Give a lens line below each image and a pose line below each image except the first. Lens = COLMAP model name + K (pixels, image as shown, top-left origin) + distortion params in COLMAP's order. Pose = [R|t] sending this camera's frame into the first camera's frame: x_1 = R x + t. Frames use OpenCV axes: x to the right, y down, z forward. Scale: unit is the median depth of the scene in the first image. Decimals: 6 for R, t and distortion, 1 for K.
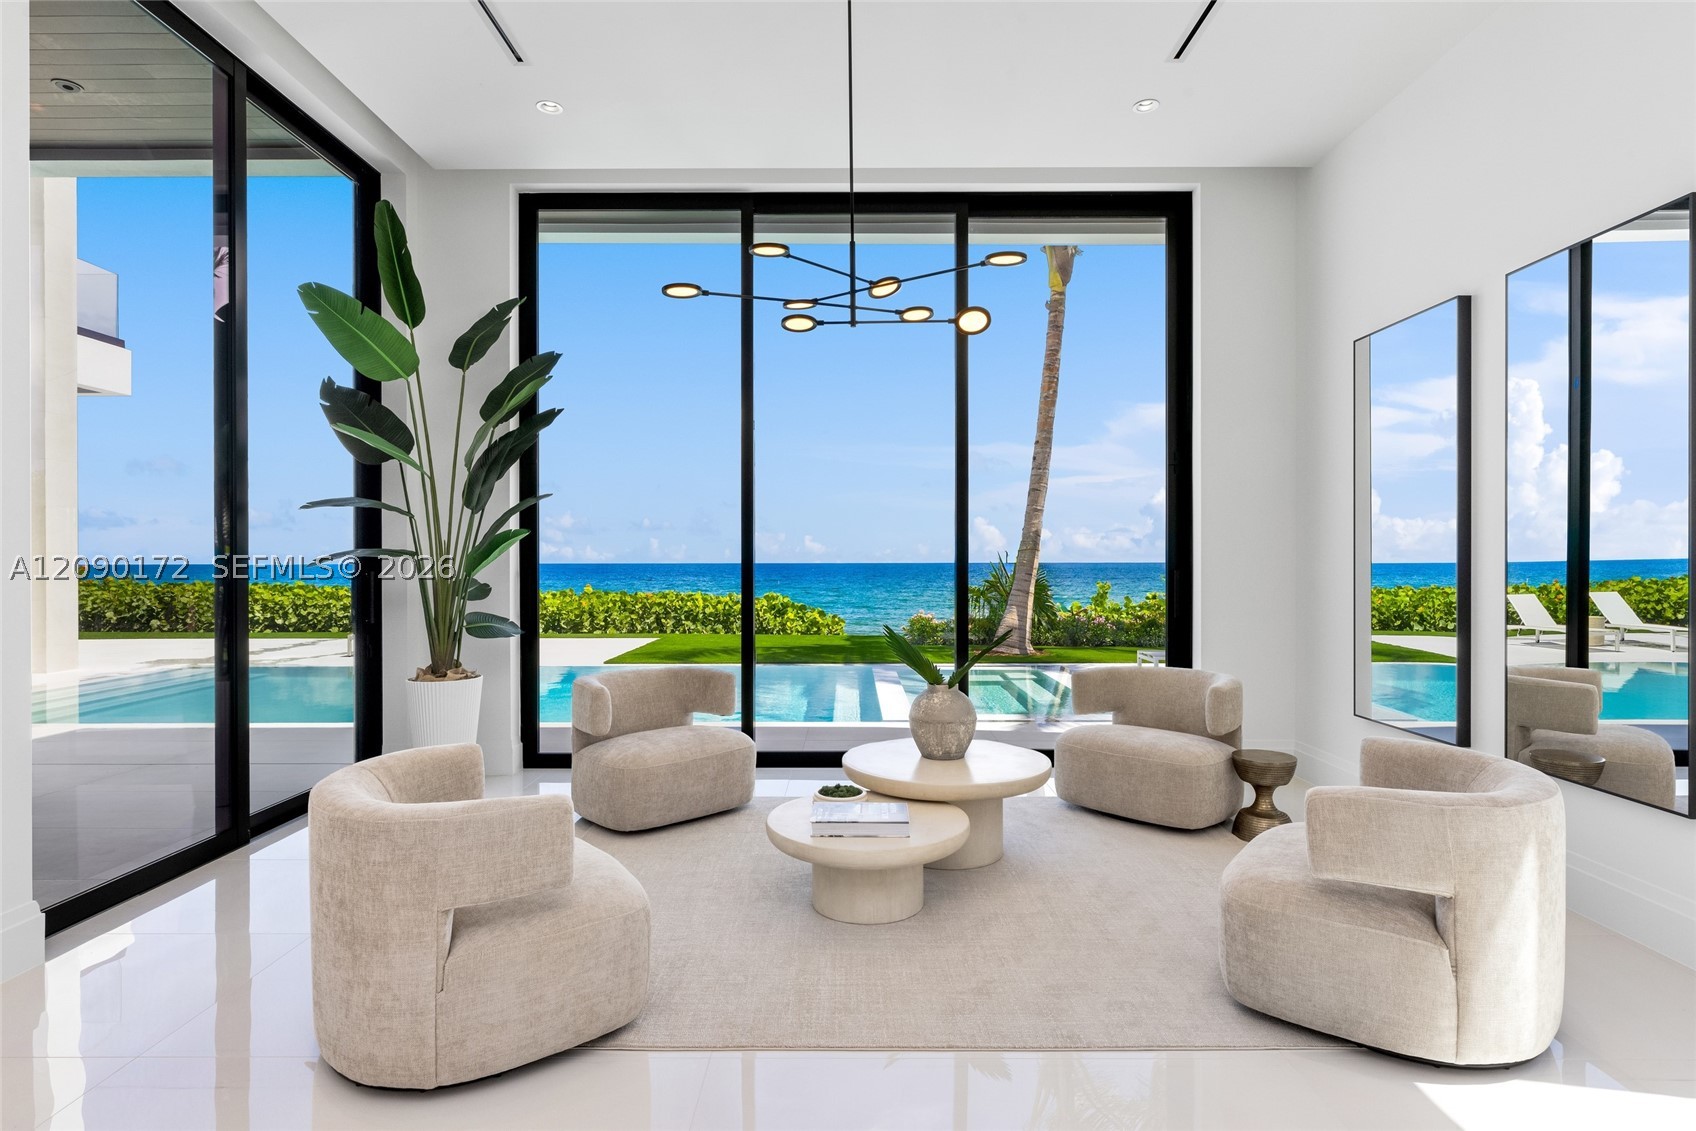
lens RADIAL K [[859.1, 0, 839.9], [0, 859.1, 550.9], [0, 0, 1]] dist [-0.002402, -0.001012]
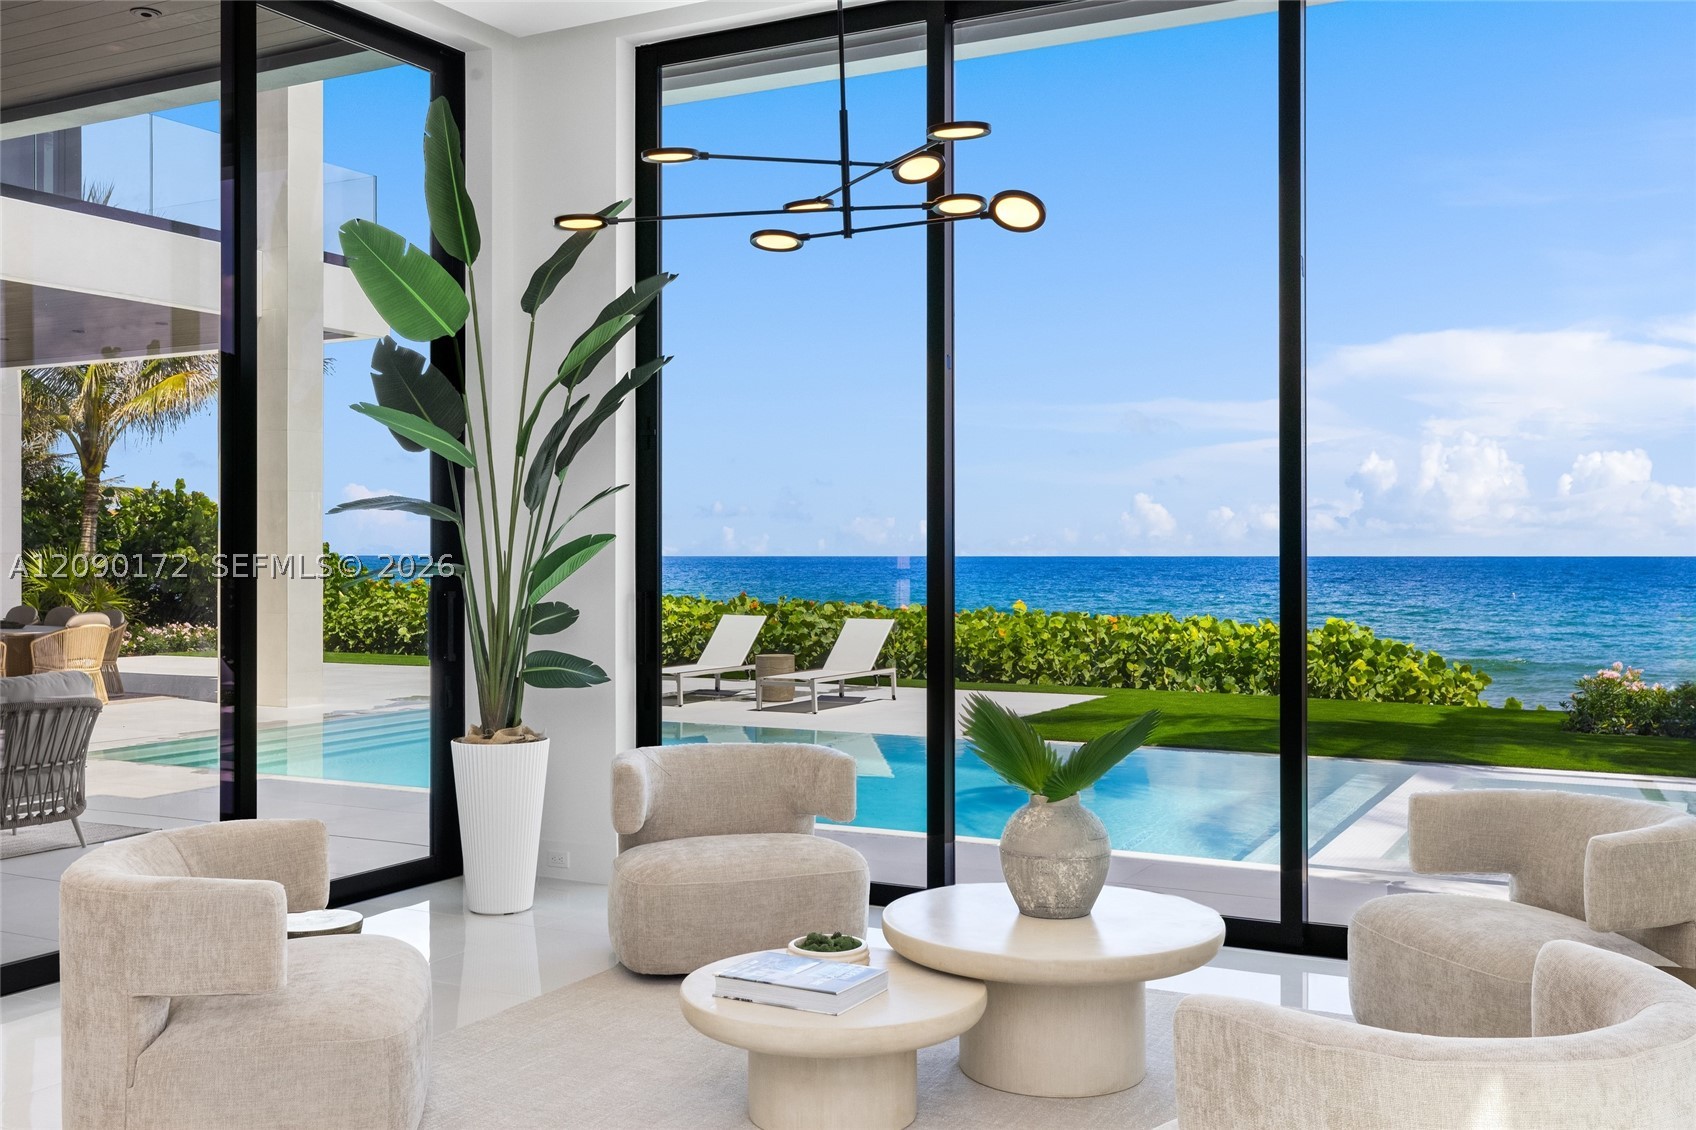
lens RADIAL K [[1560.5, 0, 850.6], [0, 1560.5, 523.8], [0, 0, 1]] dist [0.000235, -0.006610]
pose [[0.891361, -0.006474, -0.453247, 0.365372], [0.003315, 0.999964, -0.007763, -0.021677], [0.453281, 0.005417, 0.891351, -0.041593]]
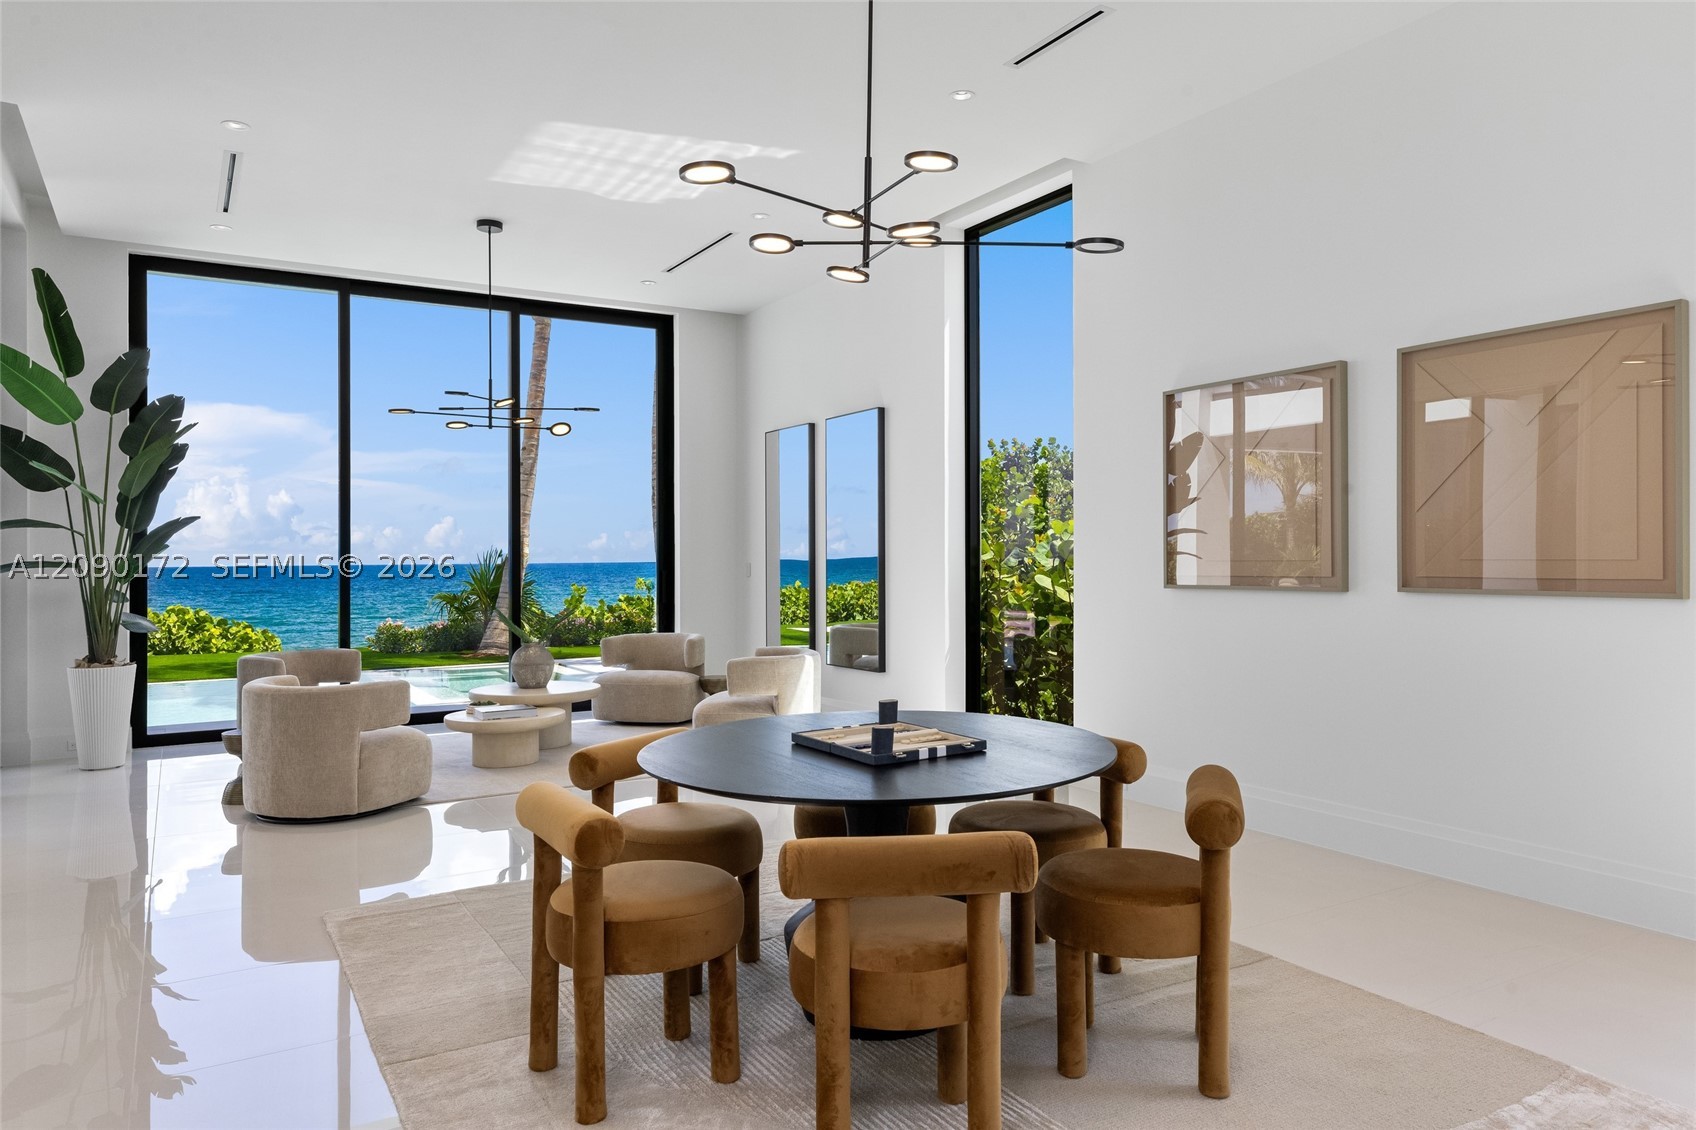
lens RADIAL K [[1098.1, 0, 851.2], [0, 1098.1, 539.1], [0, 0, 1]] dist [0.000328, -0.000501]
pose [[0.849656, 0.000070, 0.527337, -0.341122], [0.003181, 0.999981, -0.005257, -0.020082], [-0.527327, 0.006144, 0.849640, -0.791684]]
